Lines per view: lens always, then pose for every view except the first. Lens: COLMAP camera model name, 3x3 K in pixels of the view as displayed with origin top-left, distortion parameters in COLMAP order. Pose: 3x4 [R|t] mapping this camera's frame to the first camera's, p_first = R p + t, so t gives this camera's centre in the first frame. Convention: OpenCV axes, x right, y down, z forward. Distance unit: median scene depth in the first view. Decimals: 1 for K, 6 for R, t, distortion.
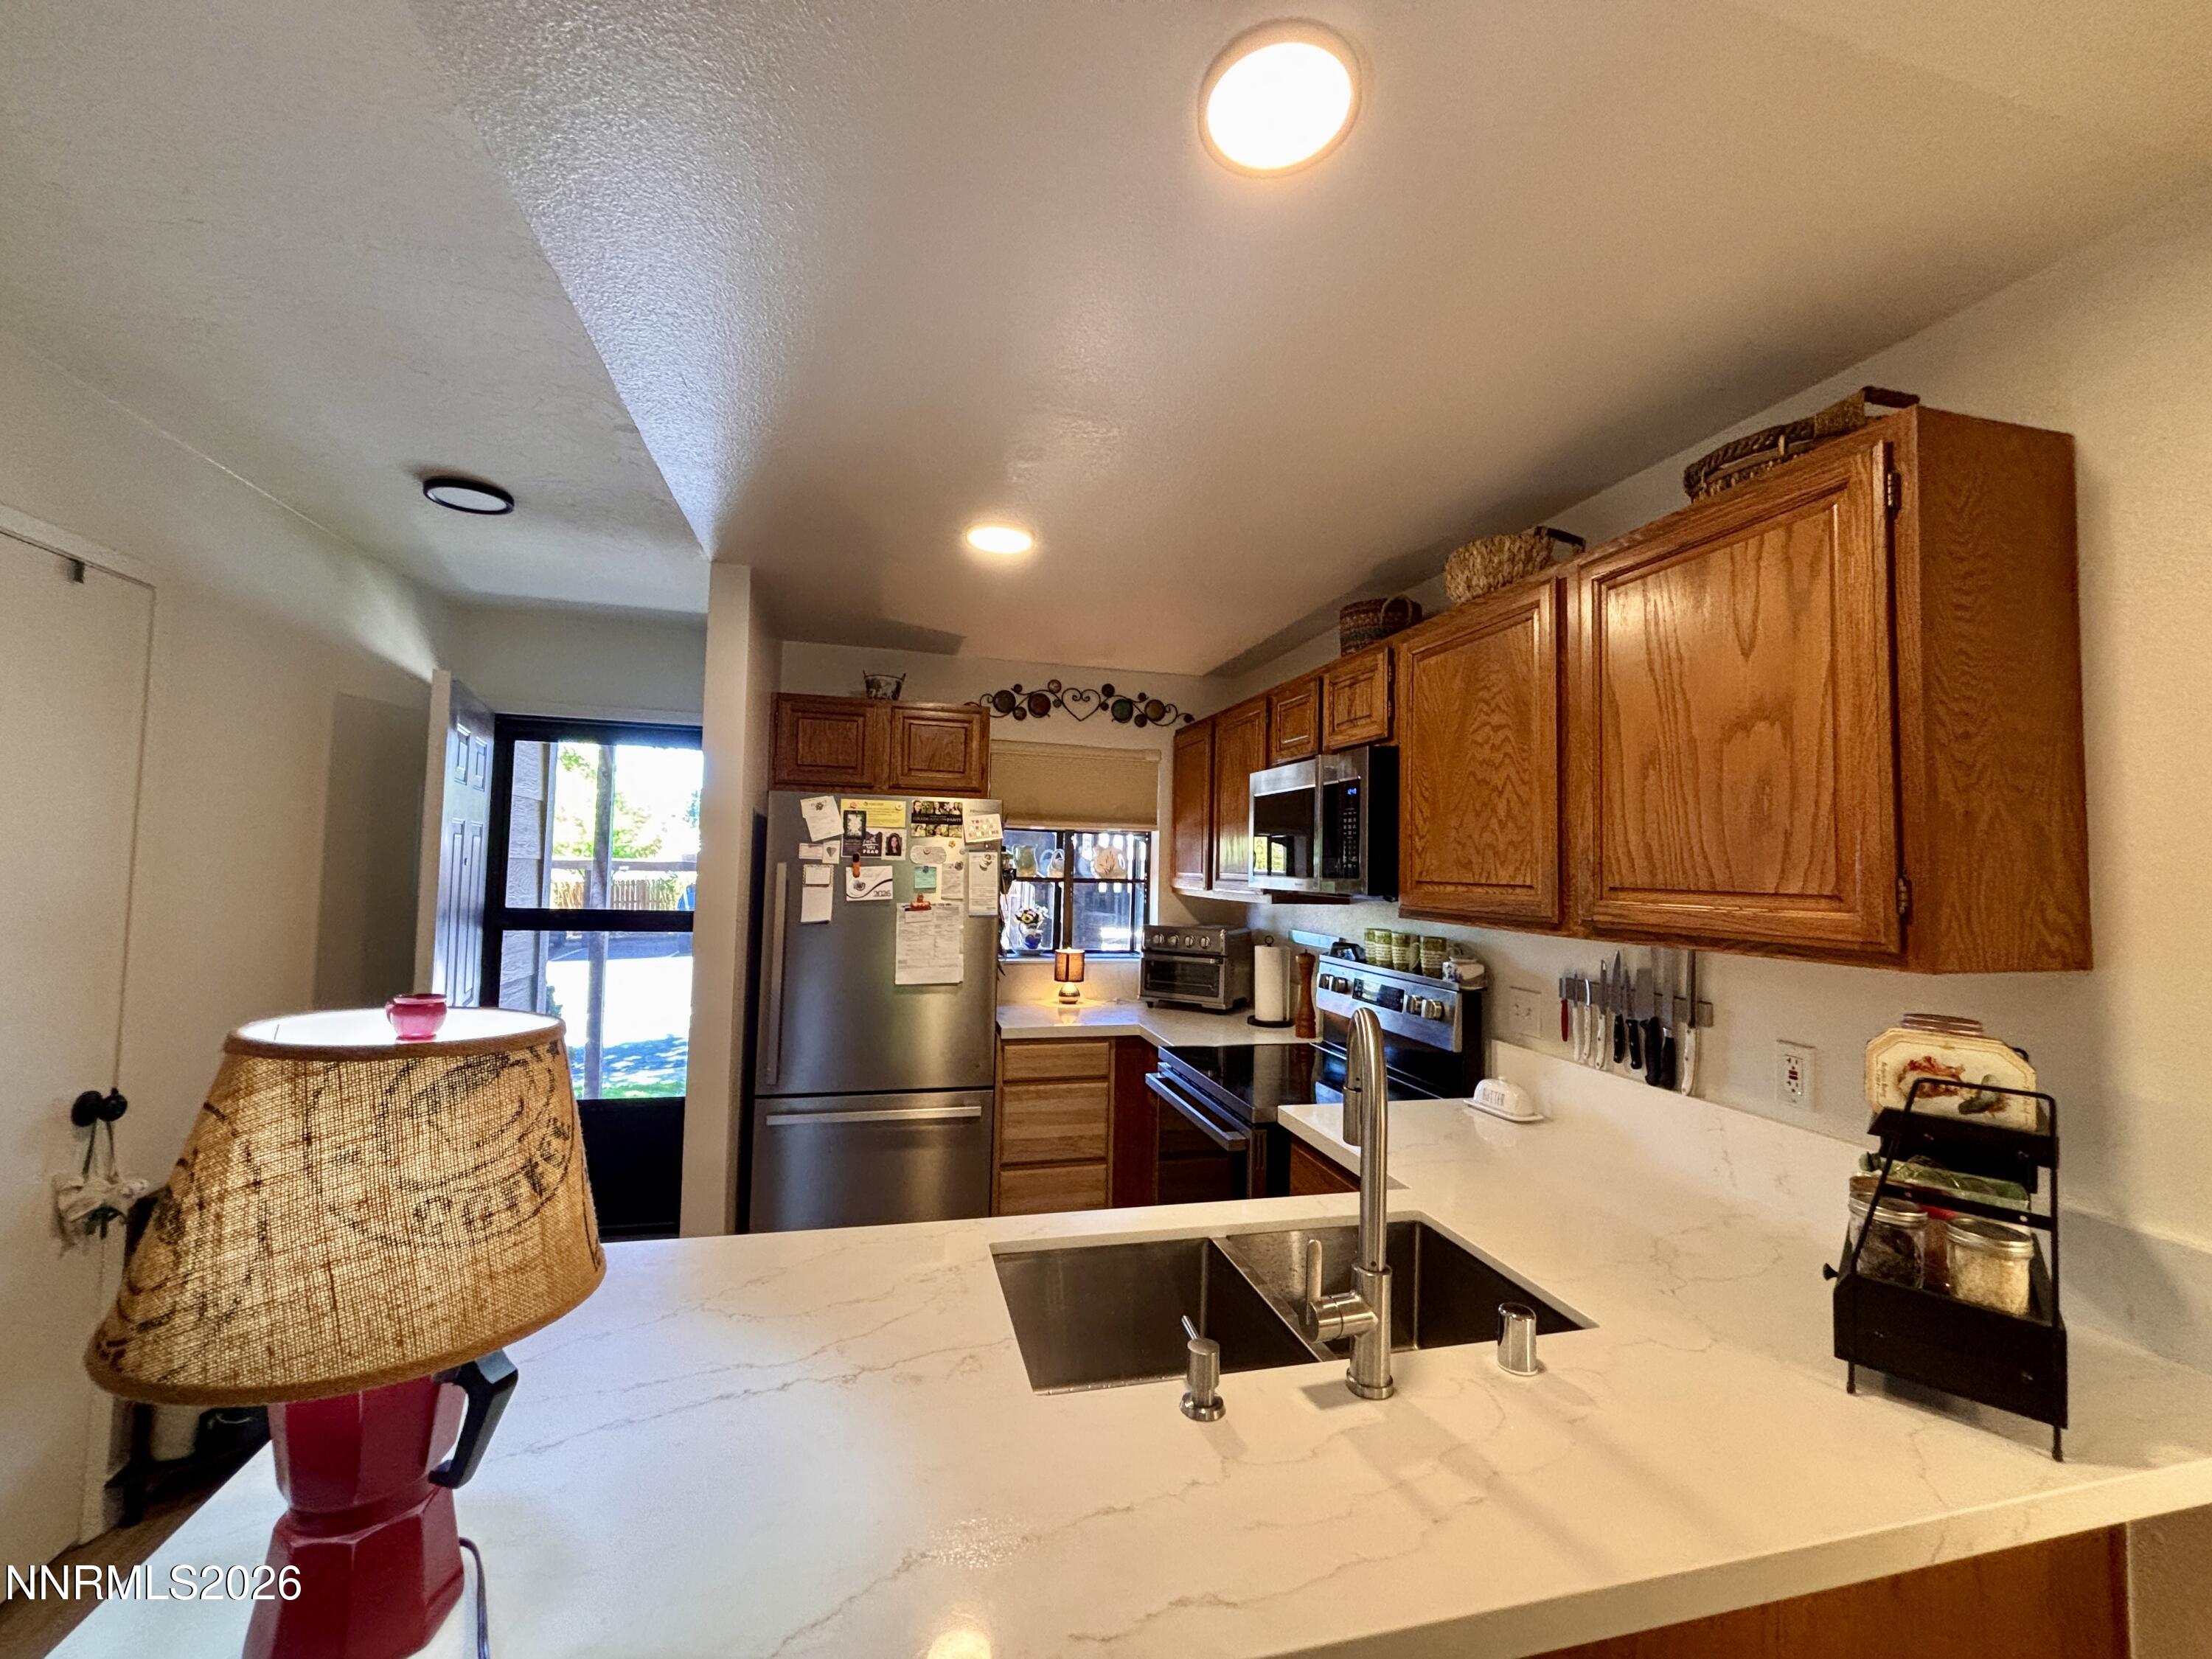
lens RADIAL K [[882.5, 0, 1103.0], [0, 882.5, 819.2], [0, 0, 1]] dist [0.002741, 0.000000]
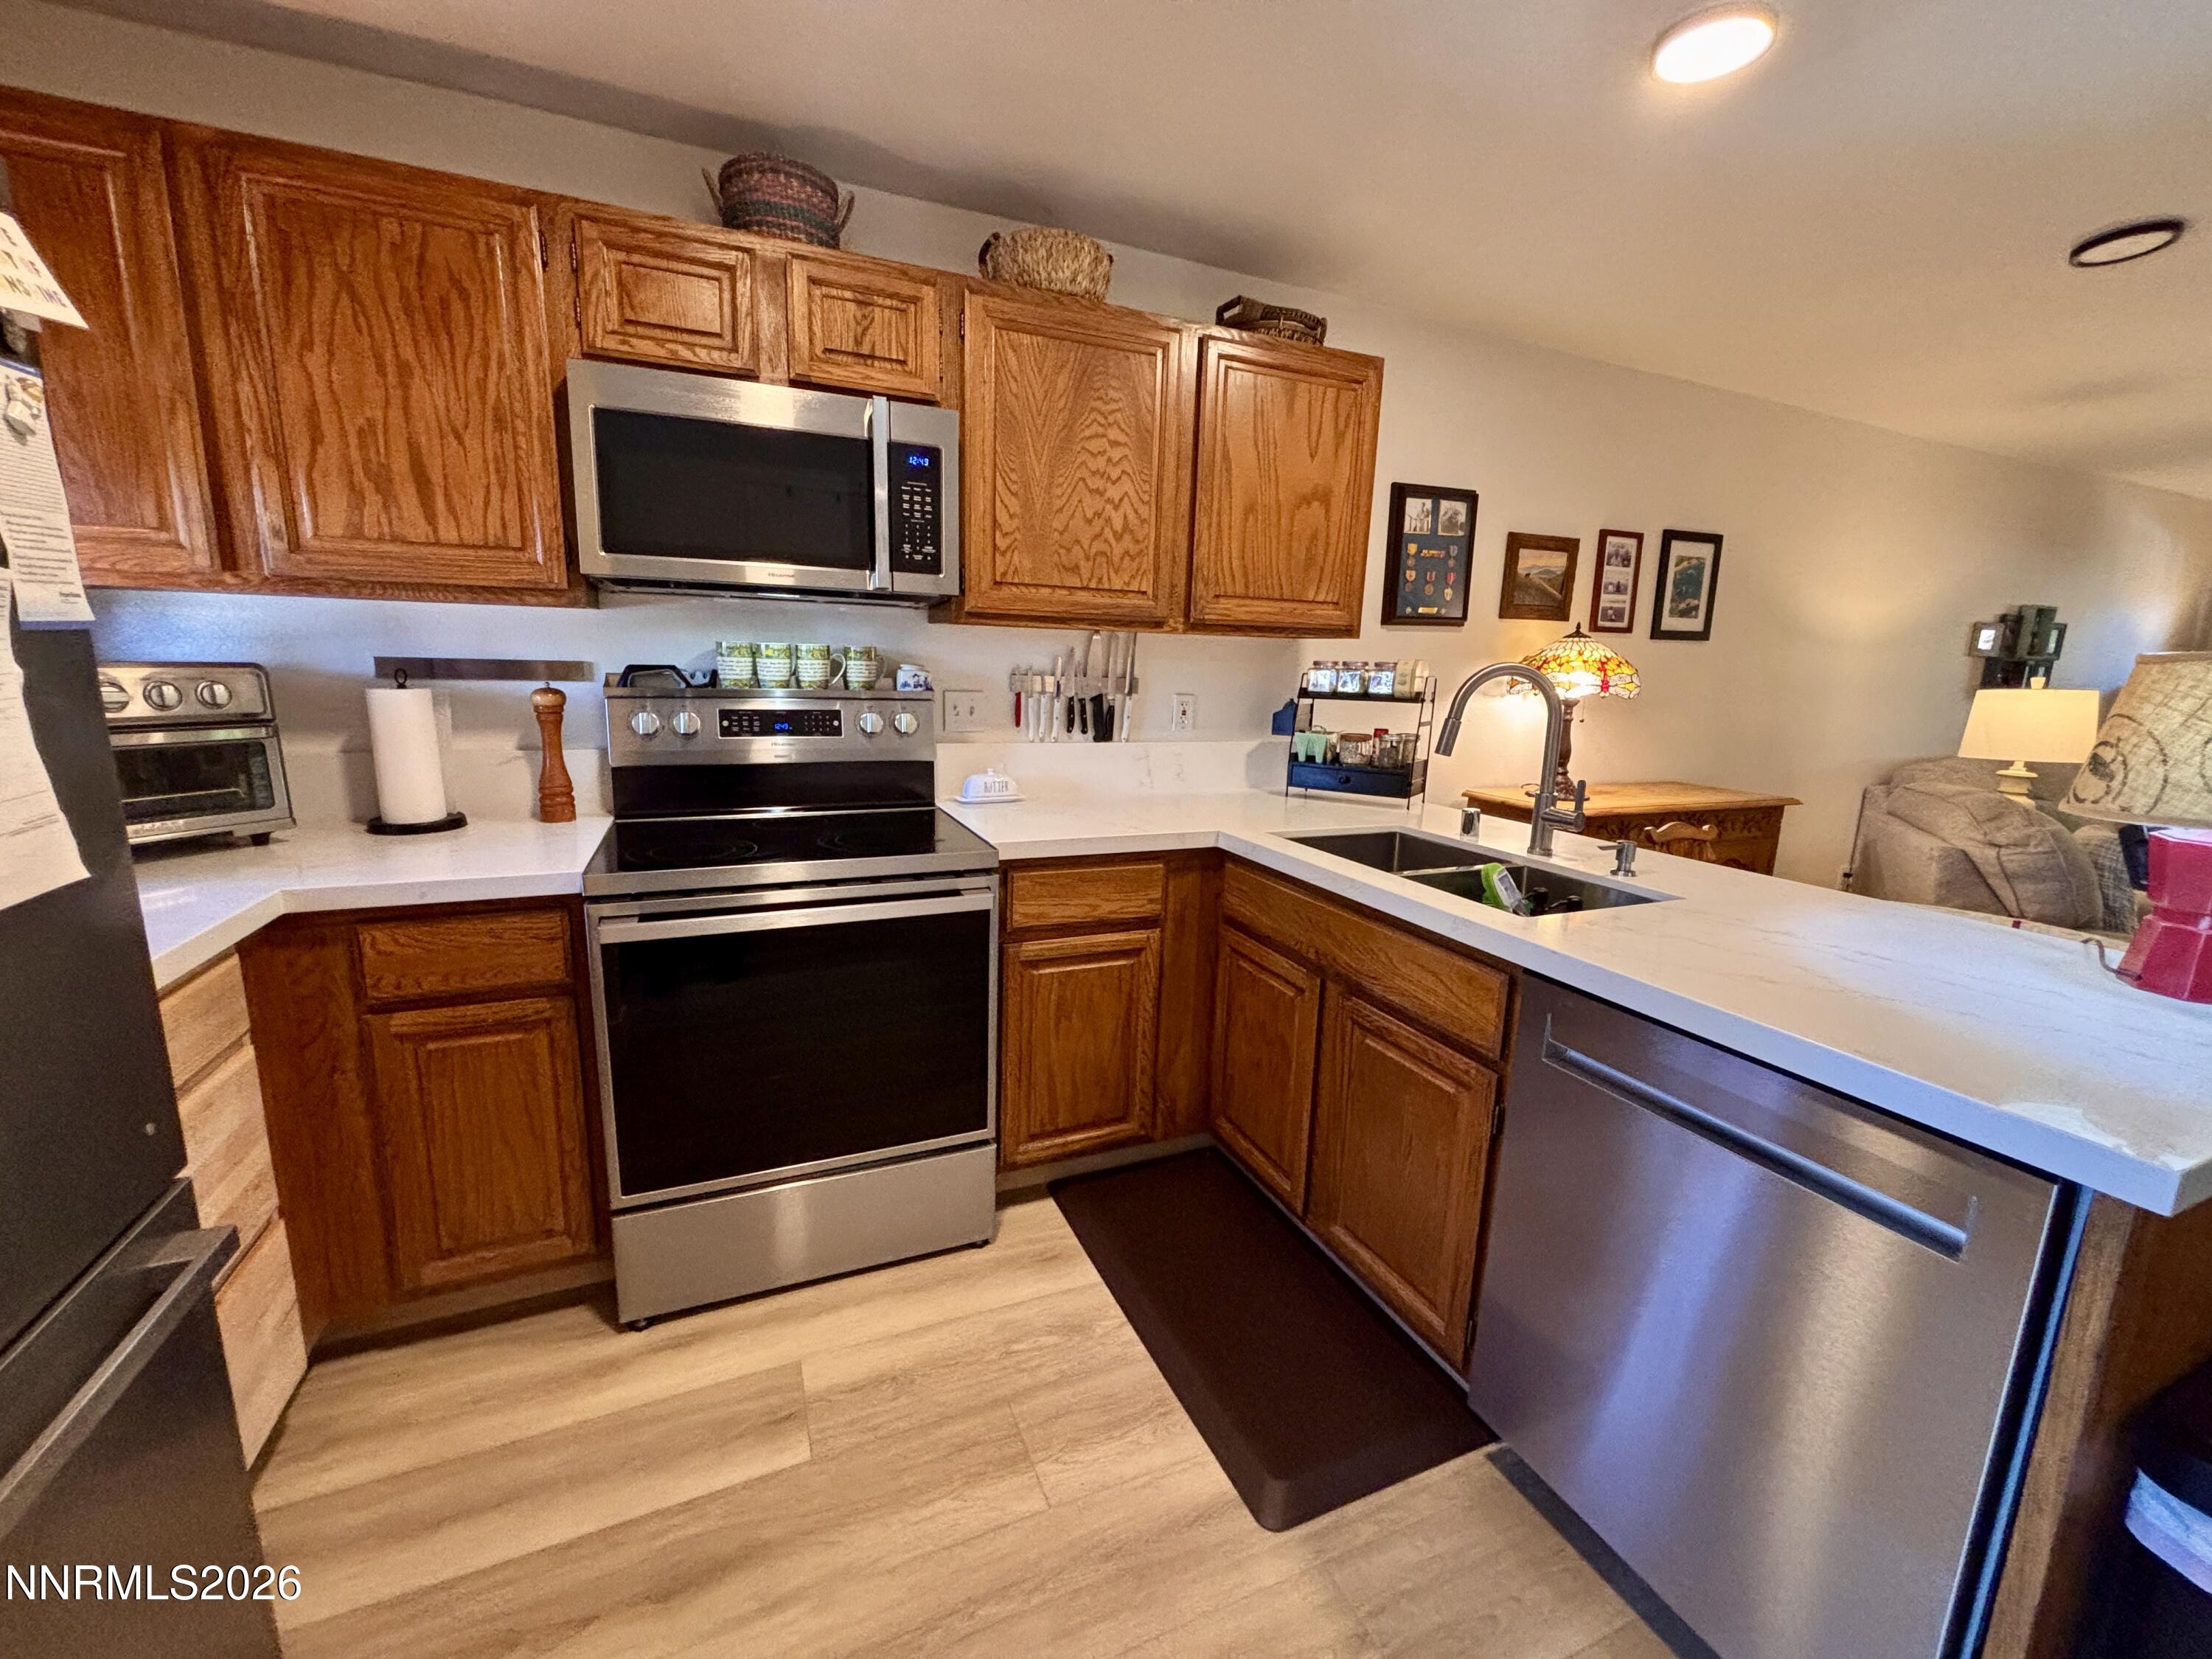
lens RADIAL K [[882.5, 0, 1099.5], [0, 882.5, 836.3], [0, 0, 1]] dist [0.002741, 0.000000]
pose [[-0.139545, -0.222854, 0.964813, -0.743259], [-0.086178, 0.973382, 0.212369, 0.144972], [-0.986459, -0.053511, -0.155036, 1.176241]]
